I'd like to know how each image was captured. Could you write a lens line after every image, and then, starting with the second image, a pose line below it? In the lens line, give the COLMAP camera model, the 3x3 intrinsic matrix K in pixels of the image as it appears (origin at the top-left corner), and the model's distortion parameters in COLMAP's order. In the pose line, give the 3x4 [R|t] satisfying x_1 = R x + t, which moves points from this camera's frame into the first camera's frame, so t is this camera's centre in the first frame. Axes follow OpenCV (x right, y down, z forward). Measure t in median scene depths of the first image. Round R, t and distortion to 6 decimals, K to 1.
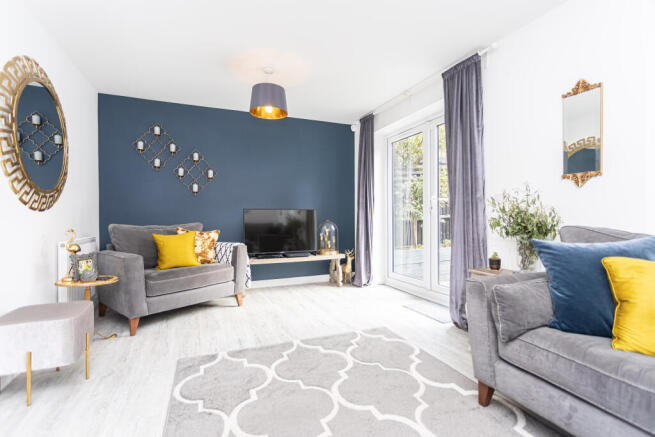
lens RADIAL K [[309.5, 0, 327.0], [0, 309.5, 218.0], [0, 0, 1]] dist [0.001761, 0.001117]
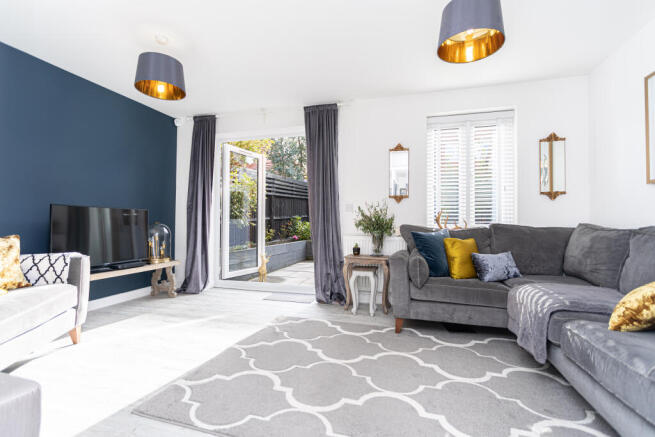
lens RADIAL K [[309.5, 0, 324.8], [0, 309.5, 217.6], [0, 0, 1]] dist [0.001761, 0.001117]
pose [[0.631194, 0.019088, 0.775390, -0.633048], [-0.003707, 0.999760, -0.021594, 0.017136], [-0.775616, 0.010756, 0.631113, 0.158878]]
